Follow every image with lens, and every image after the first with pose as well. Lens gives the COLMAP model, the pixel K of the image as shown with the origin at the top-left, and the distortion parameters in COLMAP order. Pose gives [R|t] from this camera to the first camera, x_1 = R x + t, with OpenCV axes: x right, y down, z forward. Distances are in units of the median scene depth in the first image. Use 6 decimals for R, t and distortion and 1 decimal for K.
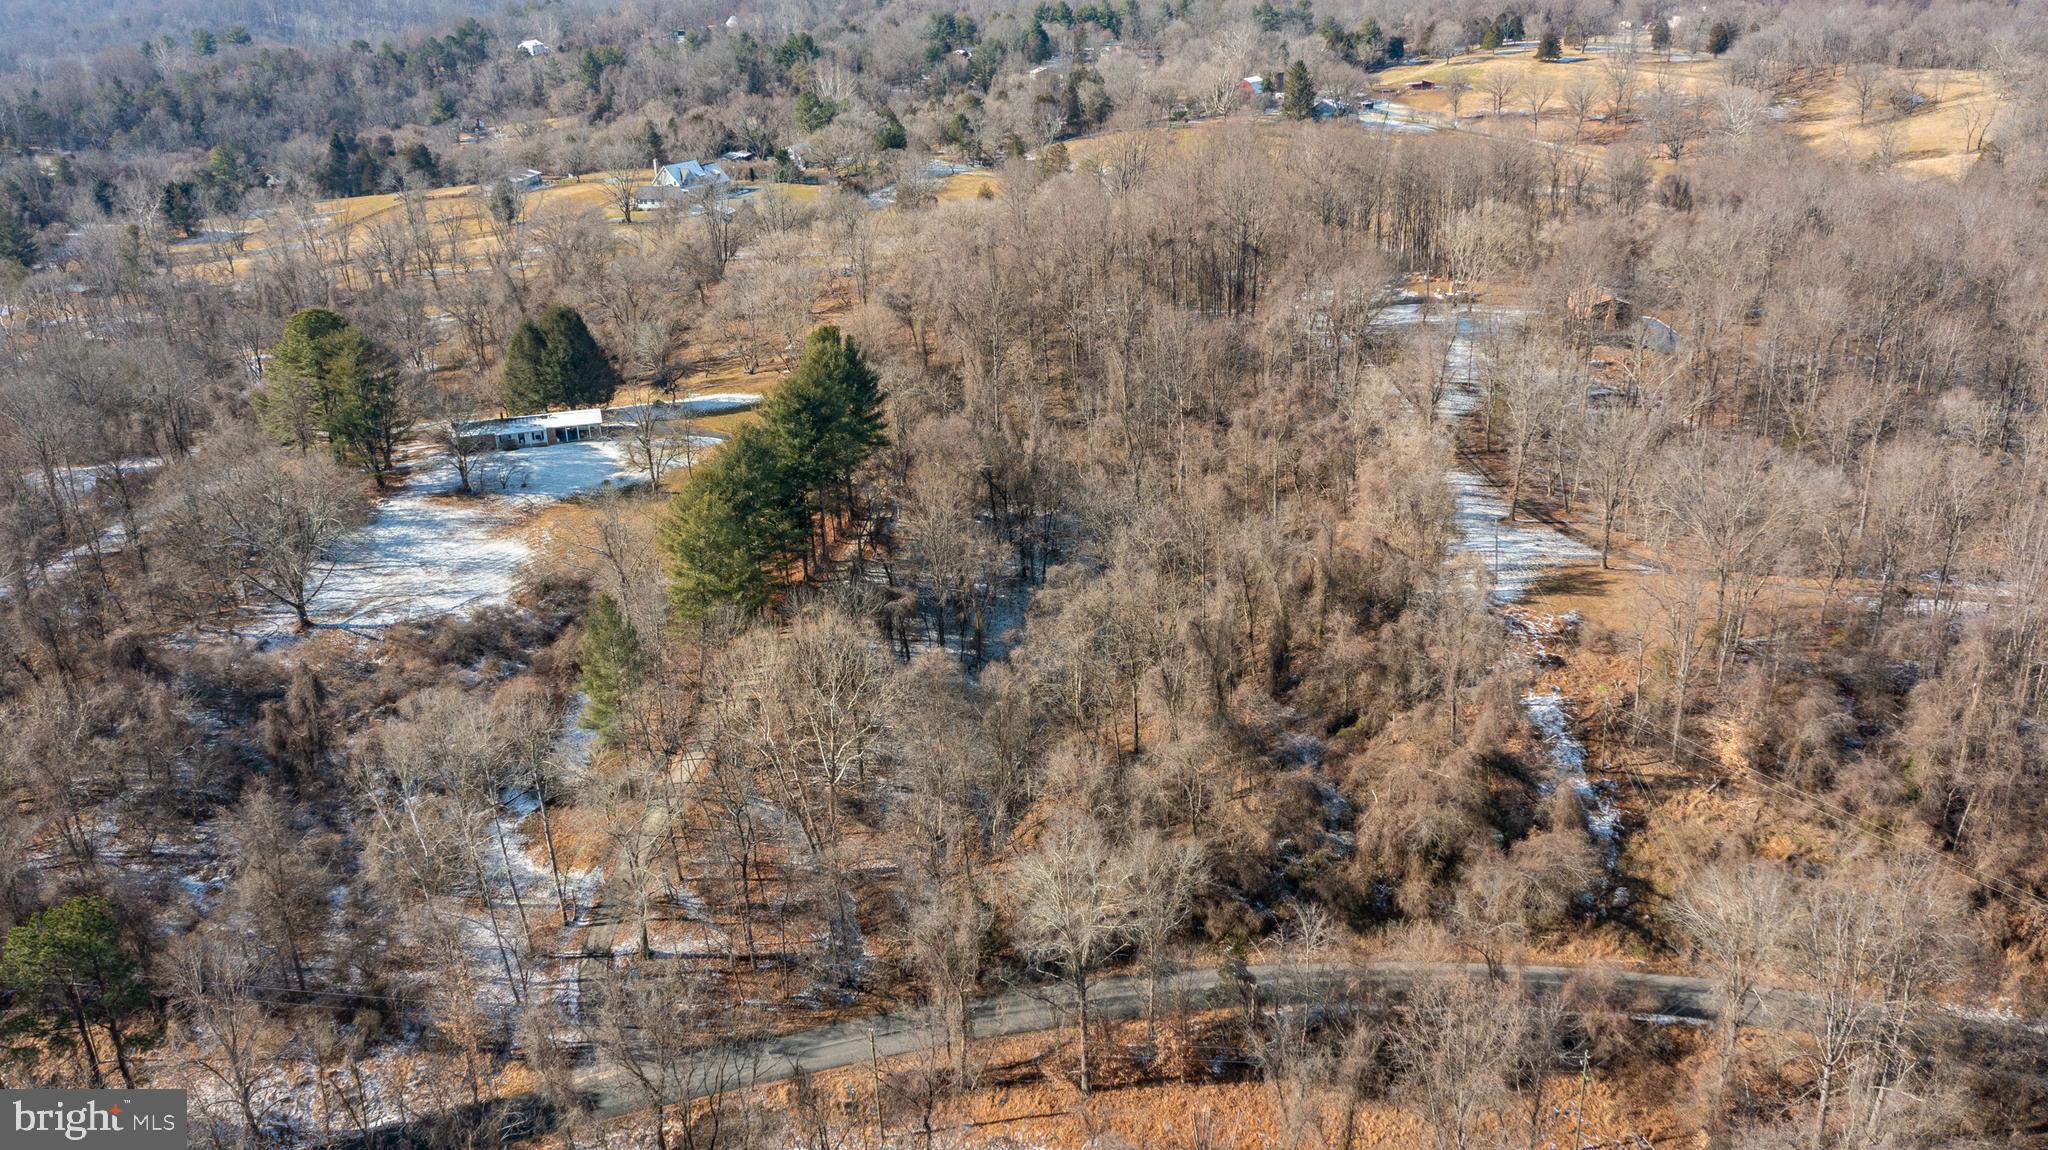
lens RADIAL K [[1643.7, 0, 1020.1], [0, 1643.7, 575.2], [0, 0, 1]] dist [-0.015671, -0.002875]
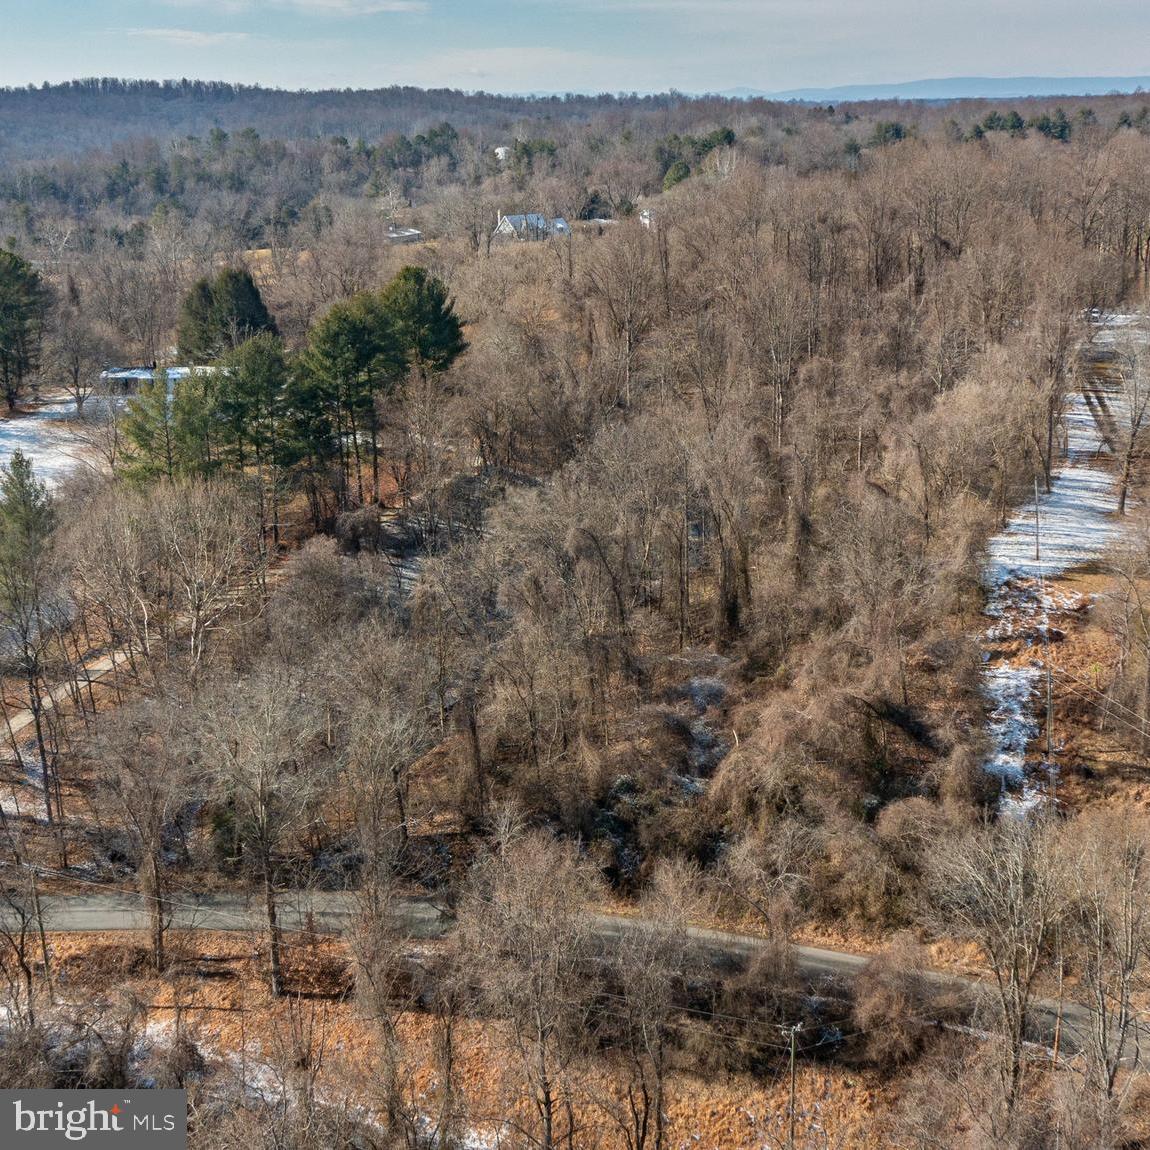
lens RADIAL K [[1648.5, 0, 573.2], [0, 1648.5, 573.8], [0, 0, 1]] dist [-0.050588, 0.000000]
pose [[0.954284, 0.091800, -0.284454, 0.288704], [-0.119061, 0.989656, -0.080039, 0.101613], [0.274164, 0.110248, 0.955343, 0.134789]]
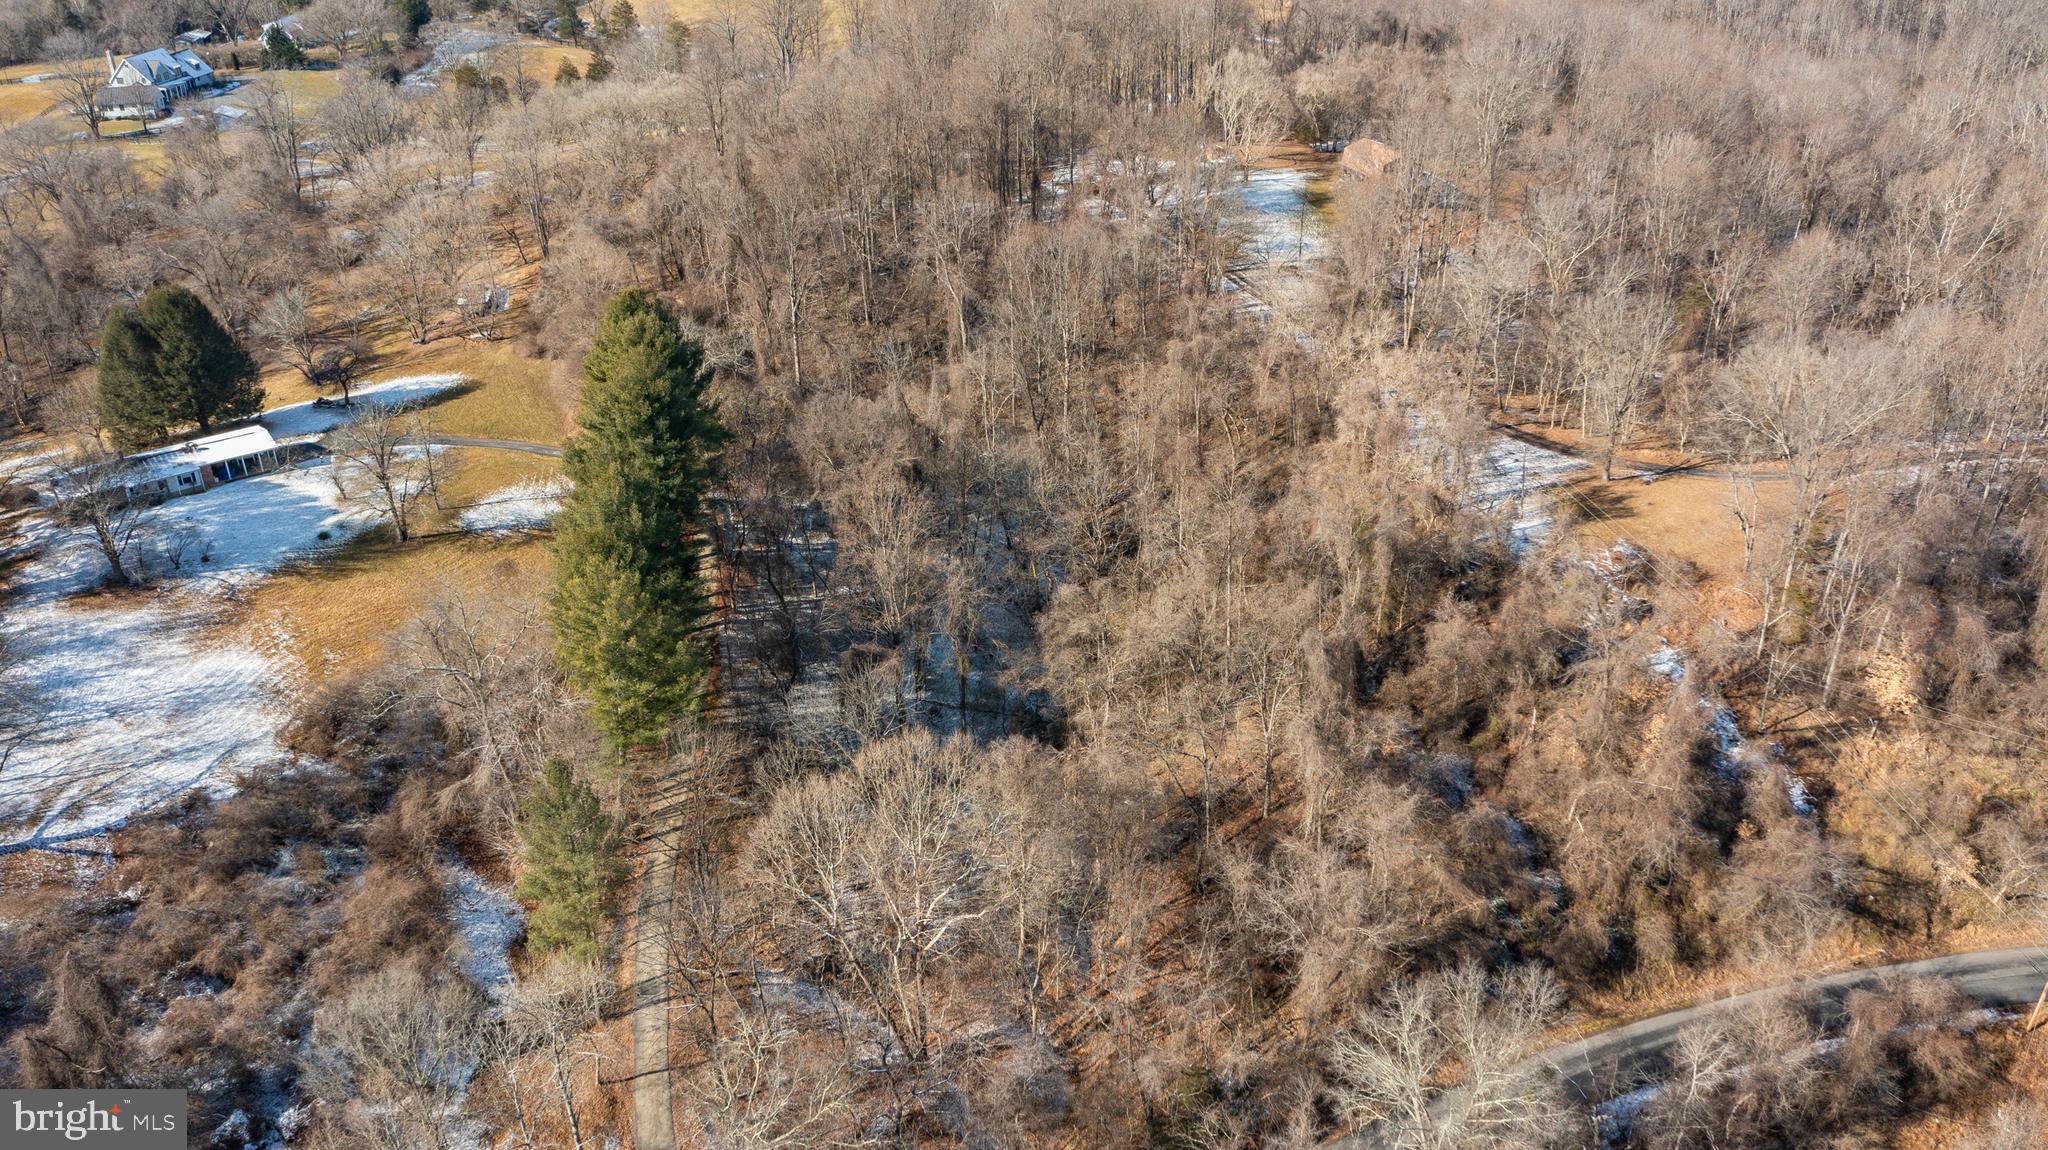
lens RADIAL K [[1643.7, 0, 1038.4], [0, 1643.7, 580.6], [0, 0, 1]] dist [-0.015671, -0.002875]
pose [[0.933206, -0.162628, 0.320436, -0.224411], [0.130336, 0.984191, 0.119921, -0.095594], [-0.334873, -0.070147, 0.939649, 0.251895]]
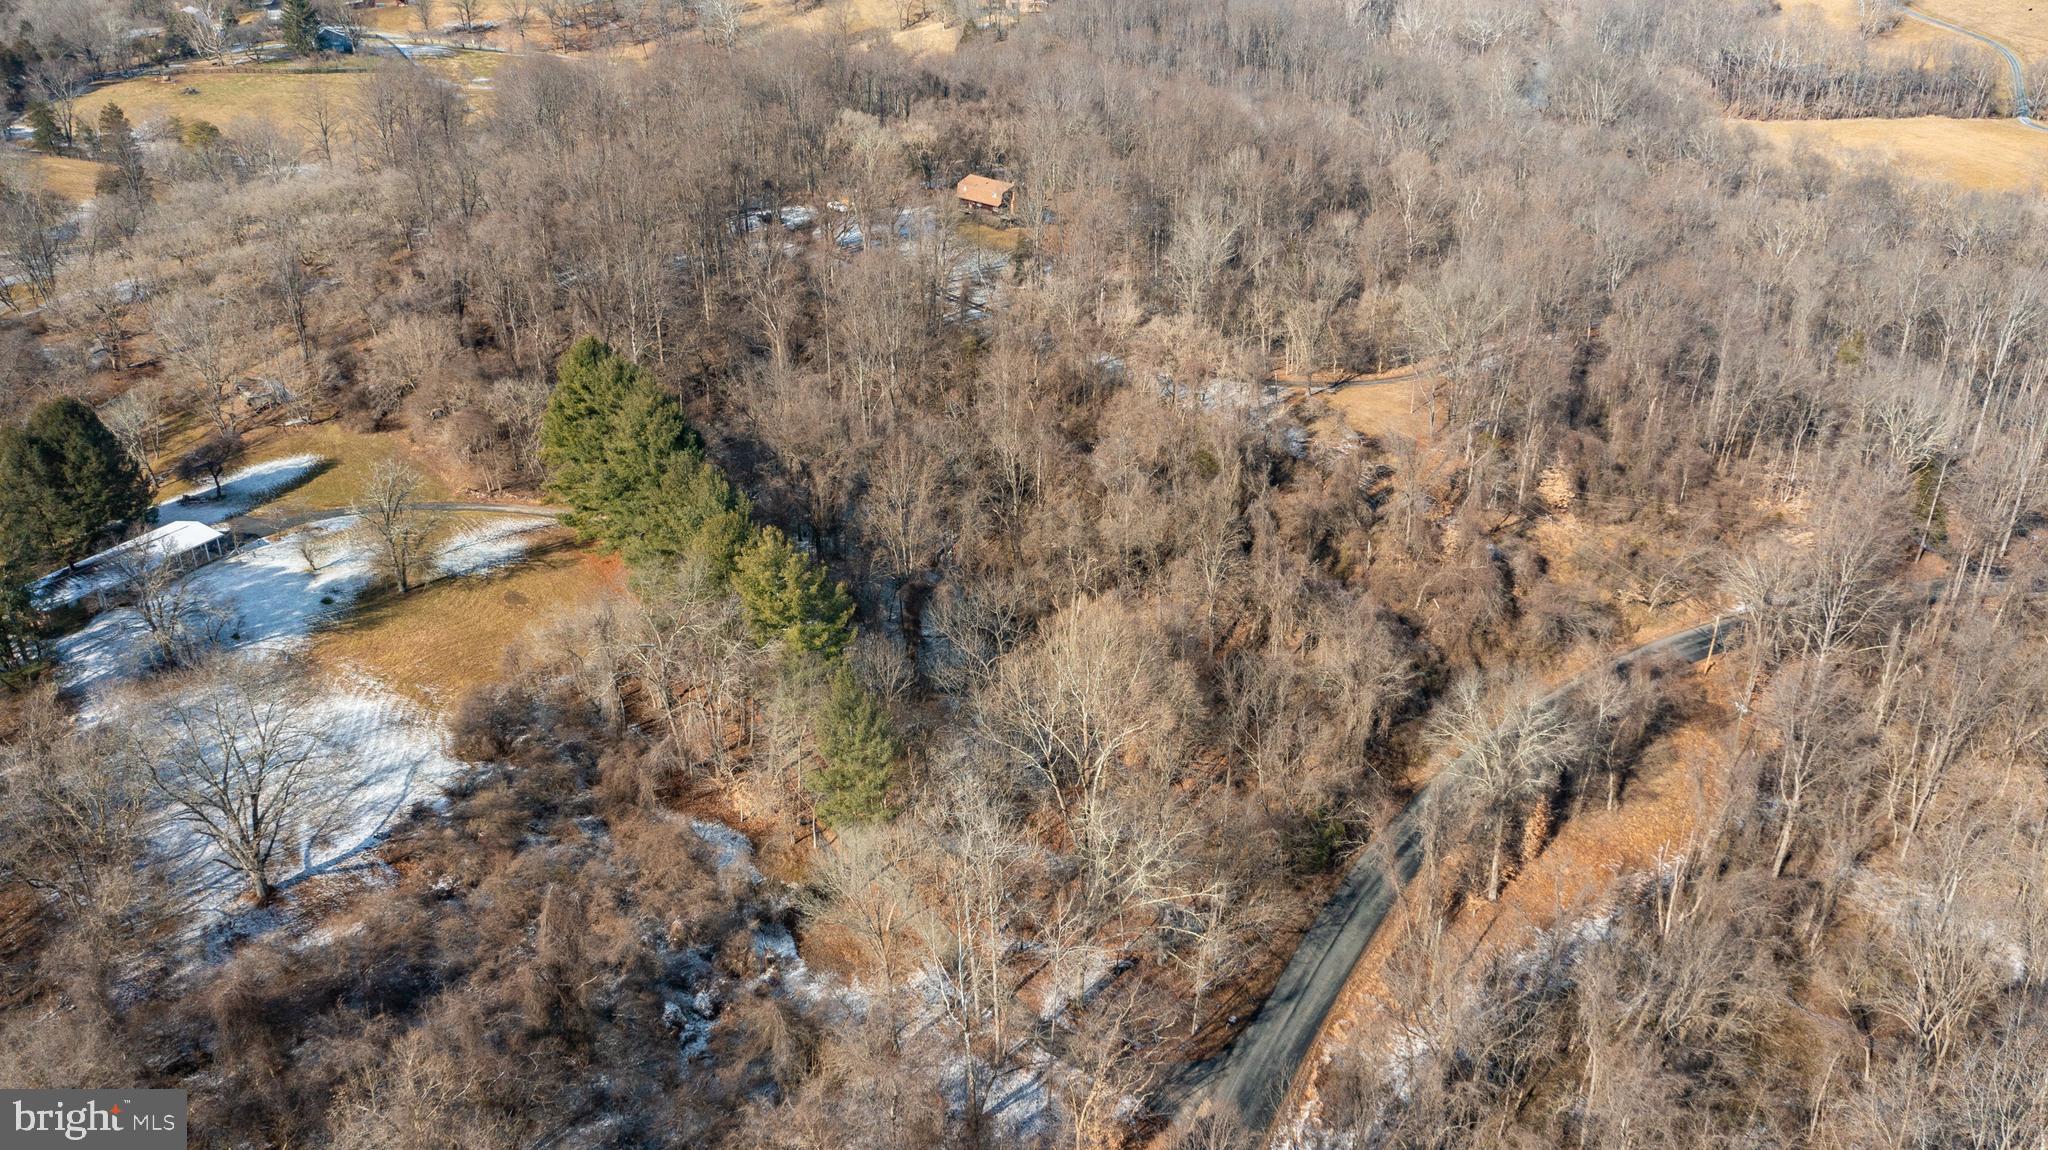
lens RADIAL K [[1643.7, 0, 1017.8], [0, 1643.7, 570.4], [0, 0, 1]] dist [-0.015671, -0.002875]
pose [[0.694337, -0.297819, 0.655134, -0.612316], [0.258032, 0.952848, 0.159685, -0.126257], [-0.671801, 0.058170, 0.738445, 0.246178]]
